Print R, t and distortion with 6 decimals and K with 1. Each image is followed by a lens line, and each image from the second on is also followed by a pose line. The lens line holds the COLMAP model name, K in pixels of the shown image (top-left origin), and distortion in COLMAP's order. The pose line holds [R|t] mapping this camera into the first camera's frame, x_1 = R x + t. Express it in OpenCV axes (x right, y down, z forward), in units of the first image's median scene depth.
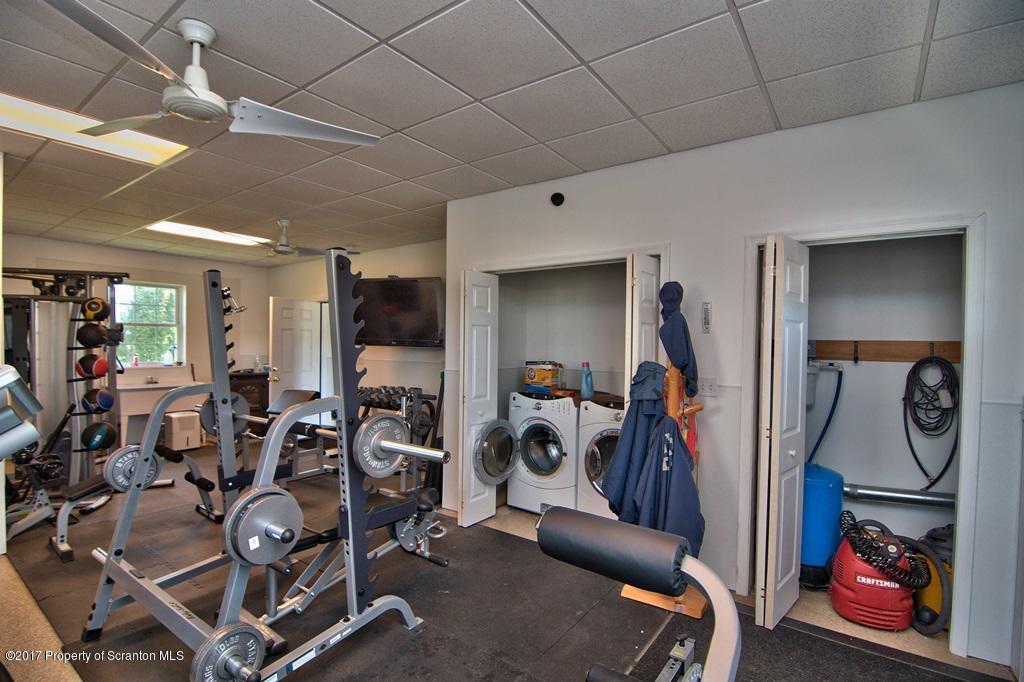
lens RADIAL K [[490.1, 0, 509.7], [0, 490.1, 350.5], [0, 0, 1]] dist [-0.004201, -0.009146]
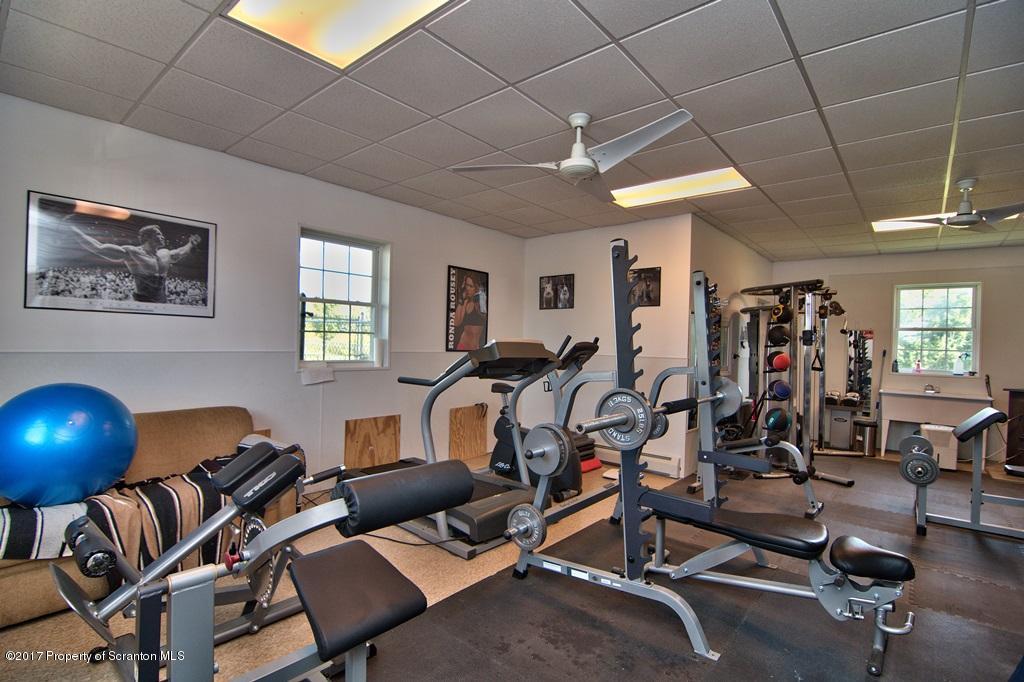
lens RADIAL K [[490.1, 0, 509.7], [0, 490.1, 350.5], [0, 0, 1]] dist [-0.004201, -0.009146]
pose [[-0.067903, 0.003335, -0.997686, 0.949406], [-0.042369, 0.999083, 0.006223, 0.061823], [0.996792, 0.042694, -0.067700, 0.983563]]
